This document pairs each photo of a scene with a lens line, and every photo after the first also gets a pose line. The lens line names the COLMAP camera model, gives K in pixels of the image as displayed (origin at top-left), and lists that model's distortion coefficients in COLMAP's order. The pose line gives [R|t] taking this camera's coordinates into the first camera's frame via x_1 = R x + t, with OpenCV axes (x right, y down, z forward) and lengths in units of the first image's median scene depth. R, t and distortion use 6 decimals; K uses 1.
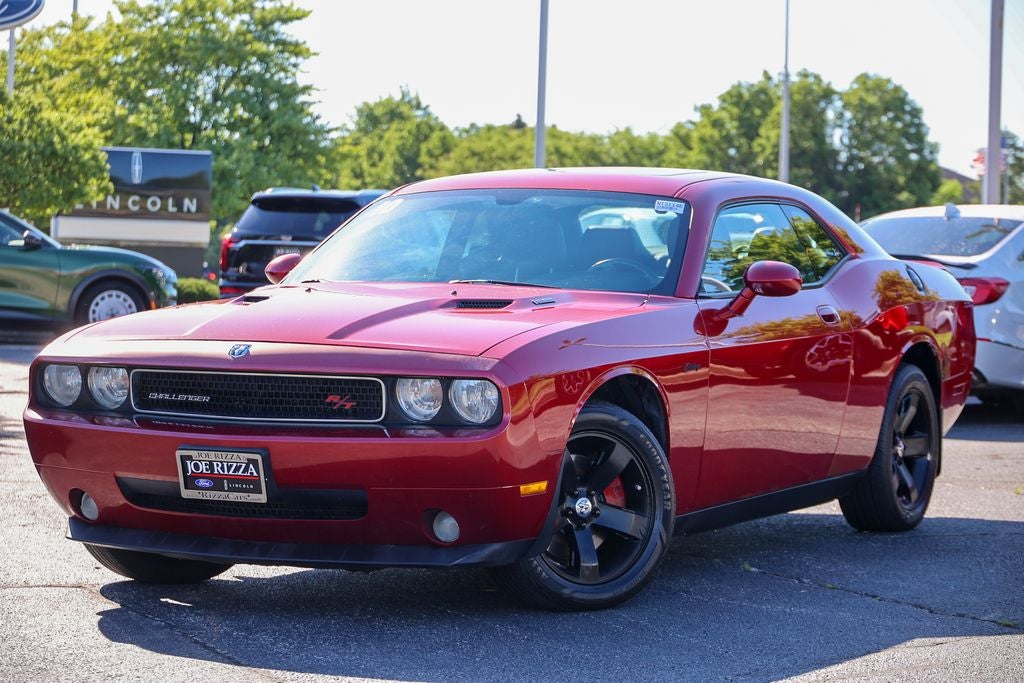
lens RADIAL K [[3224.8, 0, 516.2], [0, 3224.8, 343.8], [0, 0, 1]] dist [-0.020882, 0.000000]
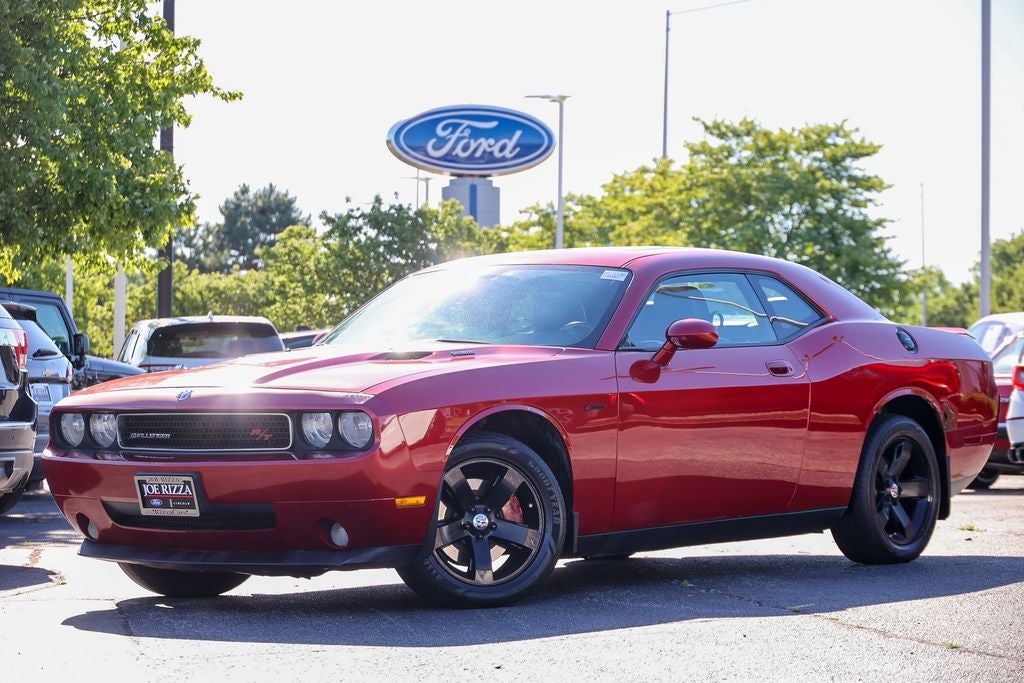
lens RADIAL K [[3373.7, 0, 508.9], [0, 3373.7, 336.7], [0, 0, 1]] dist [-0.195373, 0.000000]
pose [[0.976864, -0.026439, -0.212221, 0.235504], [0.015899, 0.998561, -0.051220, 0.036494], [0.213269, 0.046661, 0.975879, -0.175466]]
